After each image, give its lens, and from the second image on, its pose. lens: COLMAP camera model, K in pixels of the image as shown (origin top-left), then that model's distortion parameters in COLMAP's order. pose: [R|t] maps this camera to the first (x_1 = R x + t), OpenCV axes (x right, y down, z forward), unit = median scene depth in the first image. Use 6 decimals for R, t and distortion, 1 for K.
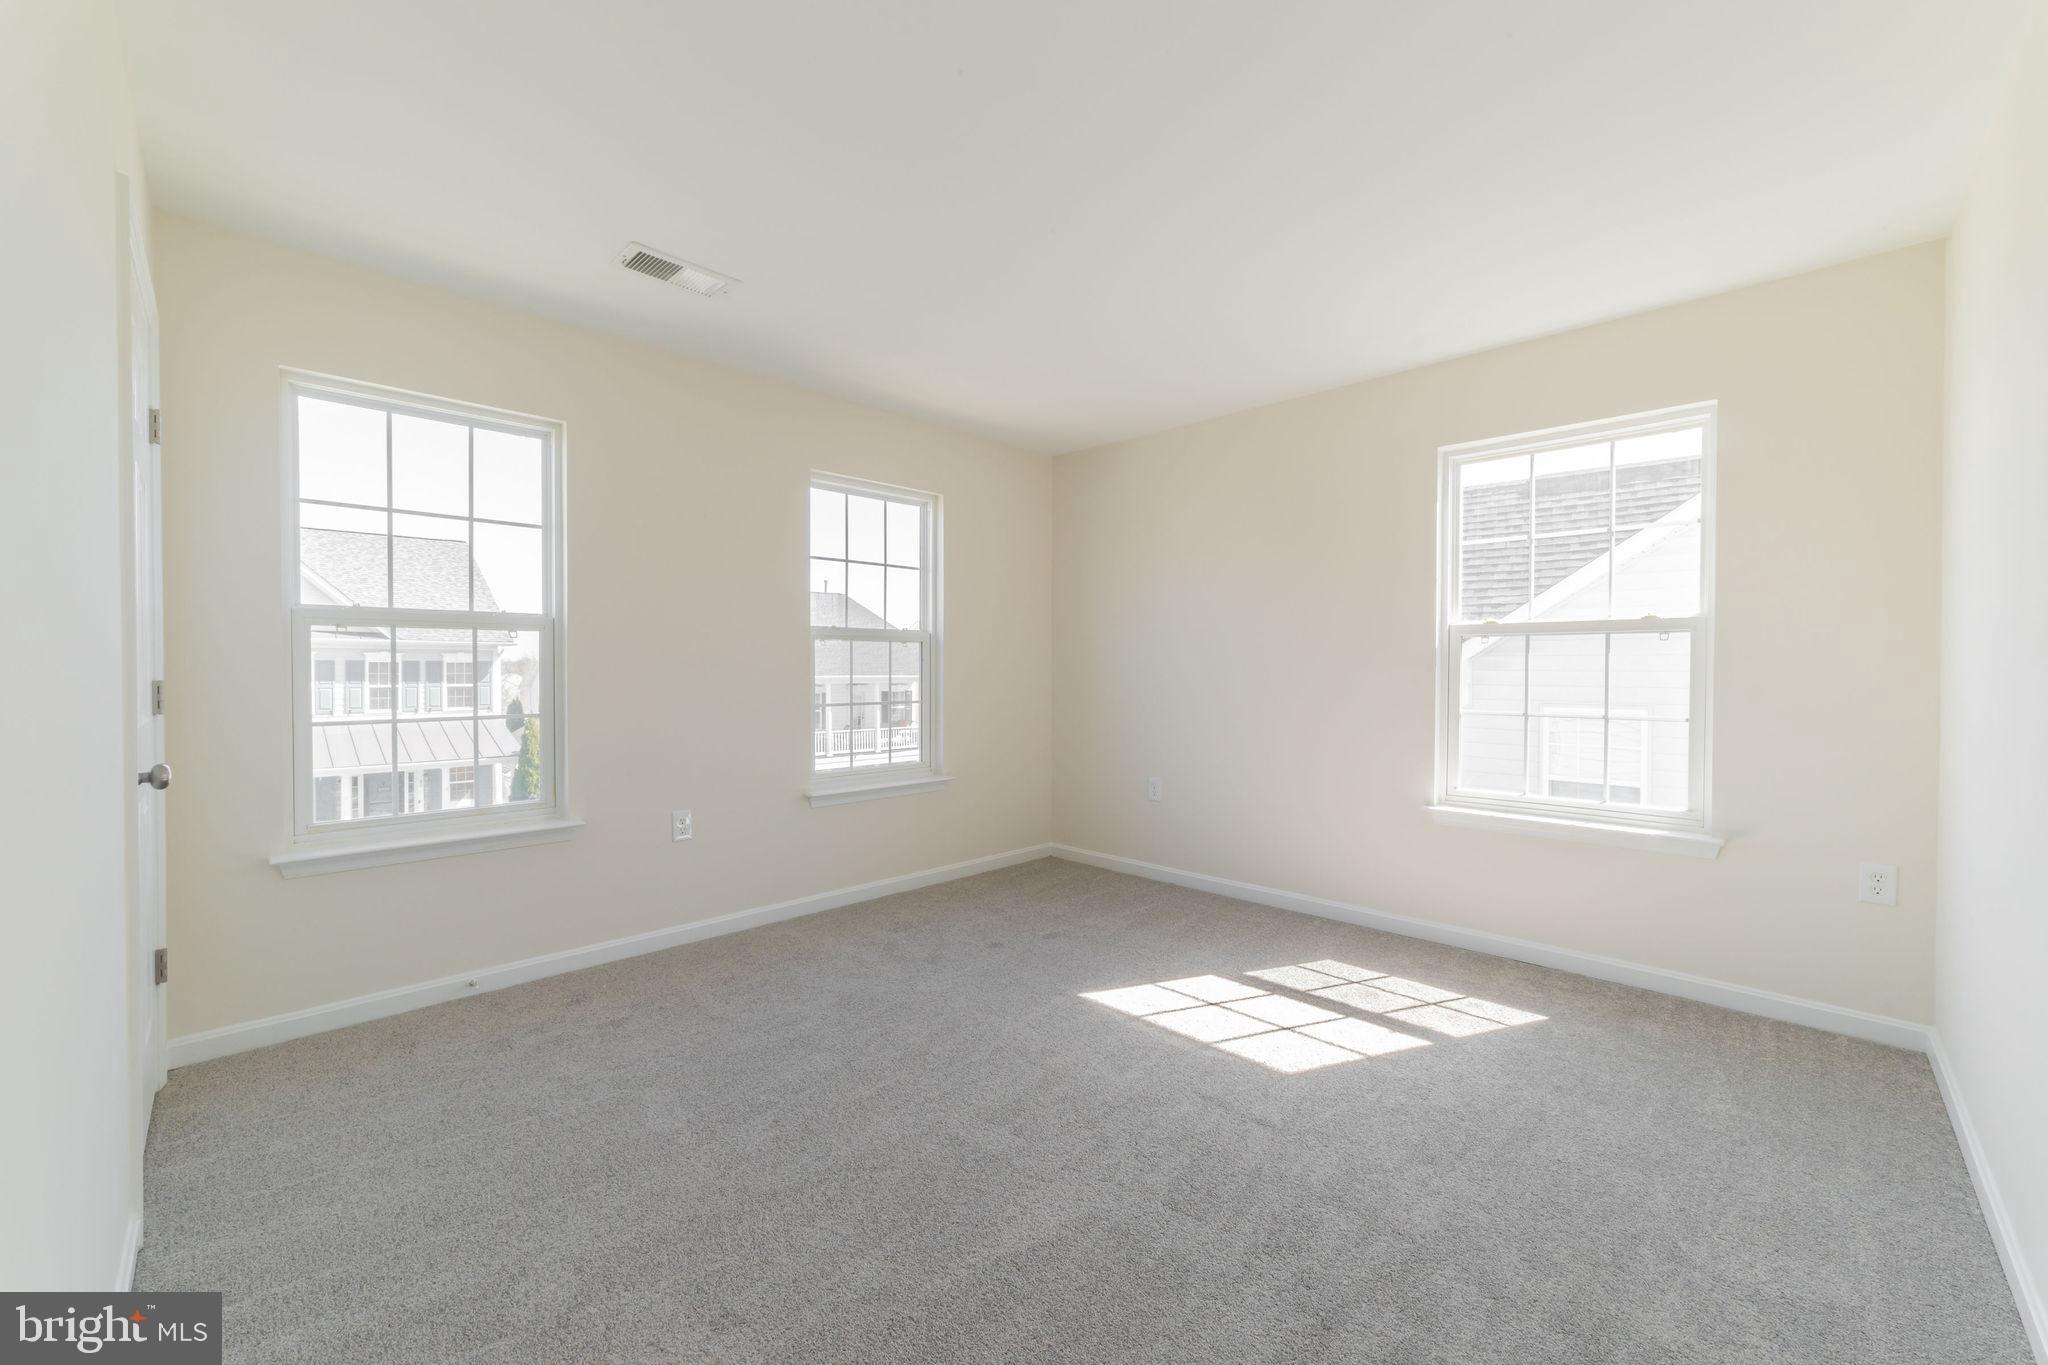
lens RADIAL K [[797.0, 0, 1020.6], [0, 797.0, 679.8], [0, 0, 1]] dist [-0.021993, 0.007848]
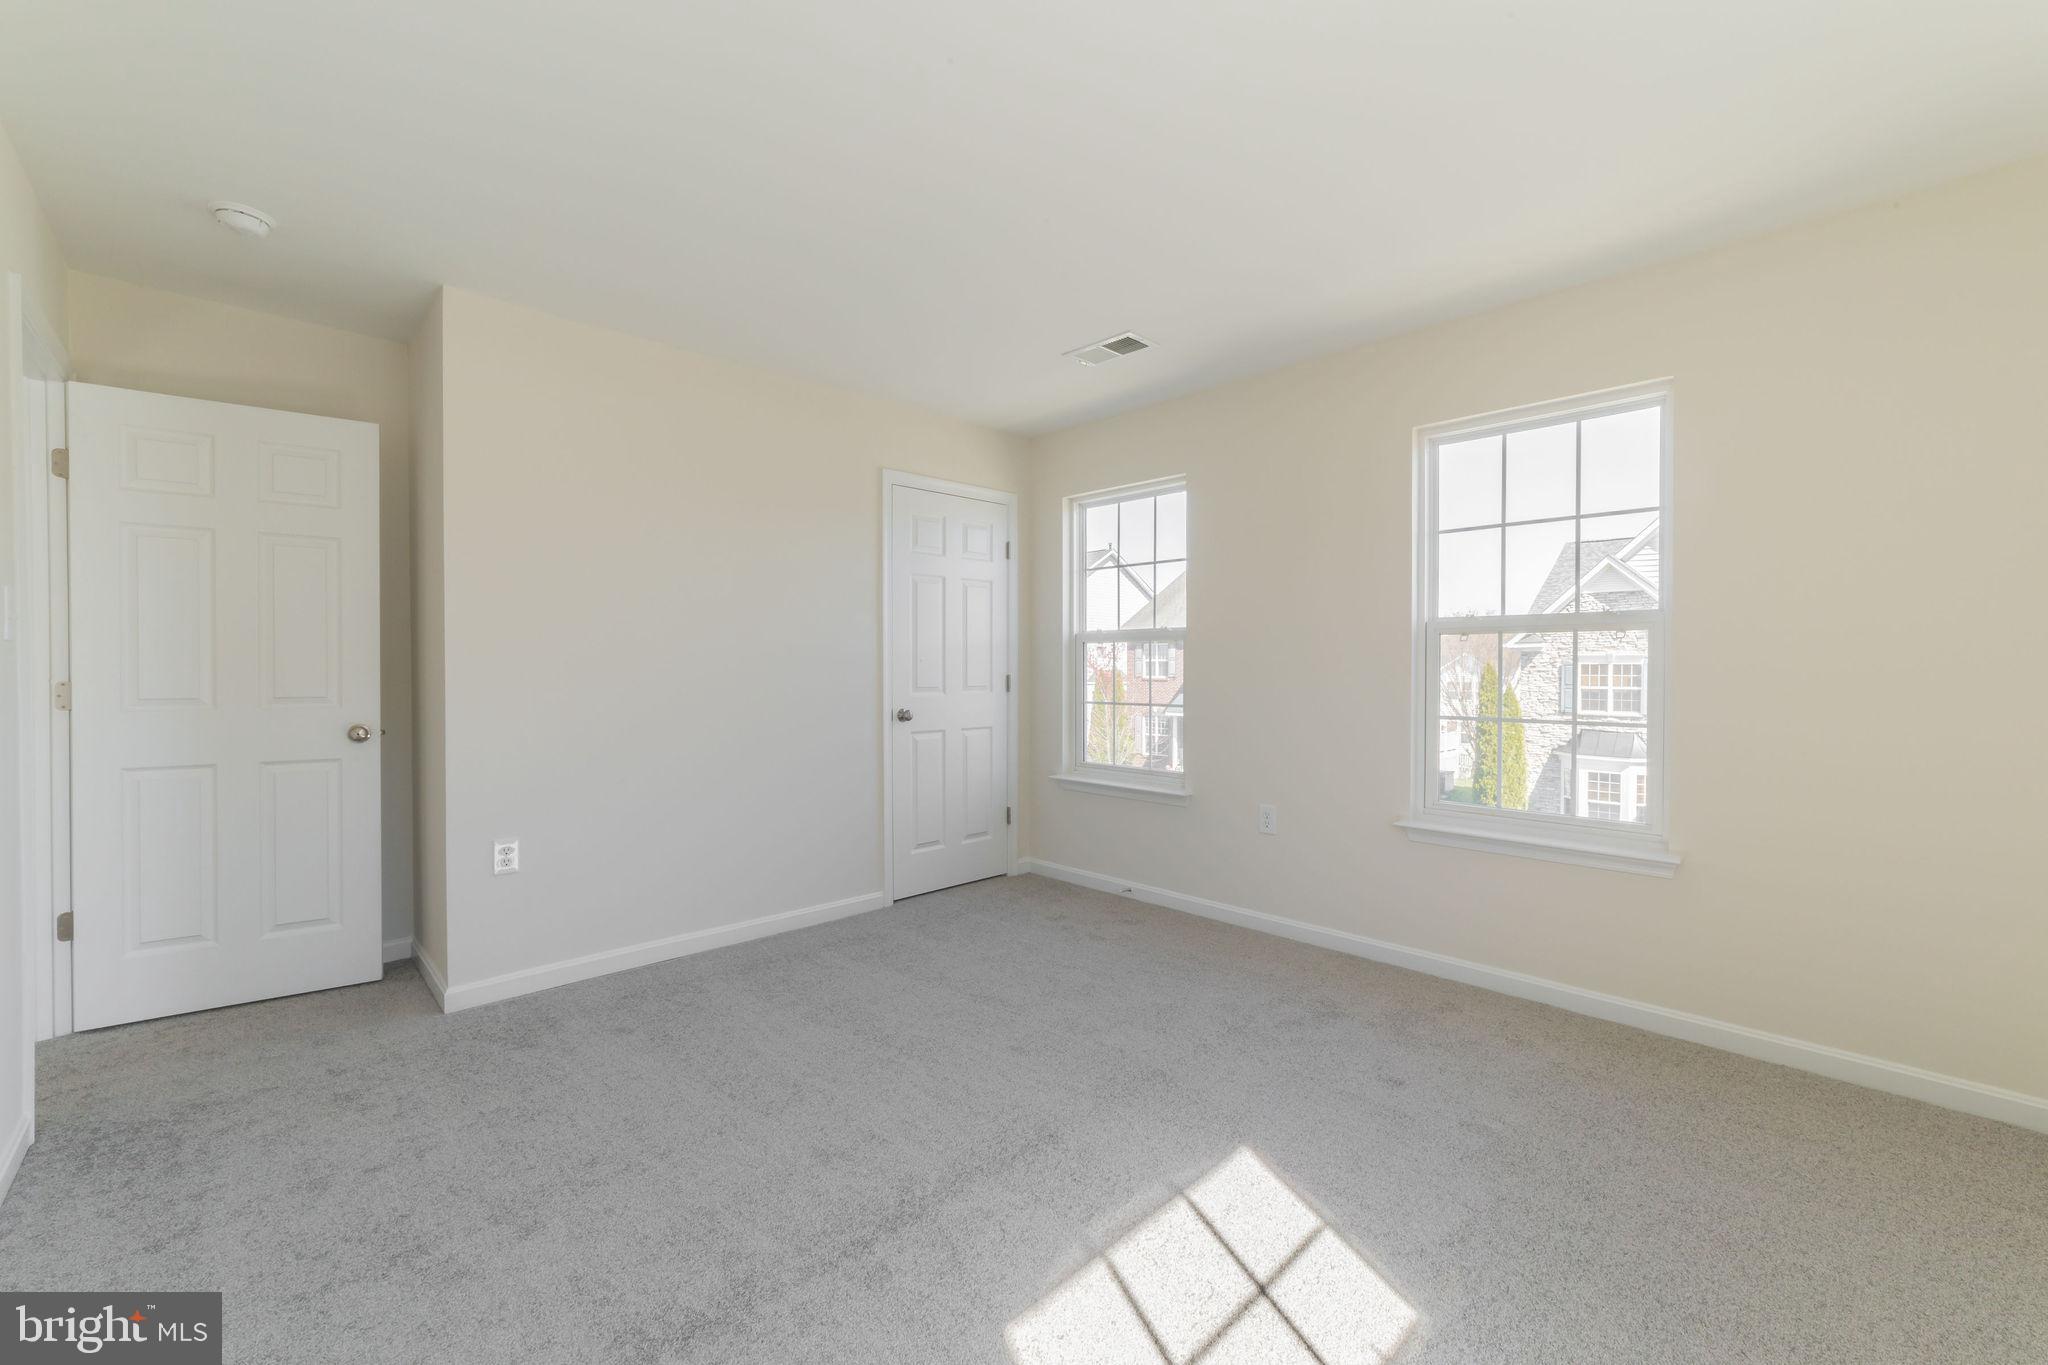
lens RADIAL K [[797.0, 0, 1020.6], [0, 797.0, 679.8], [0, 0, 1]] dist [-0.021993, 0.007848]
pose [[-0.000694, 0.013623, -0.999907, 0.561184], [-0.017662, 0.999751, 0.013633, -0.009059], [0.999844, 0.017670, -0.000453, 0.599390]]
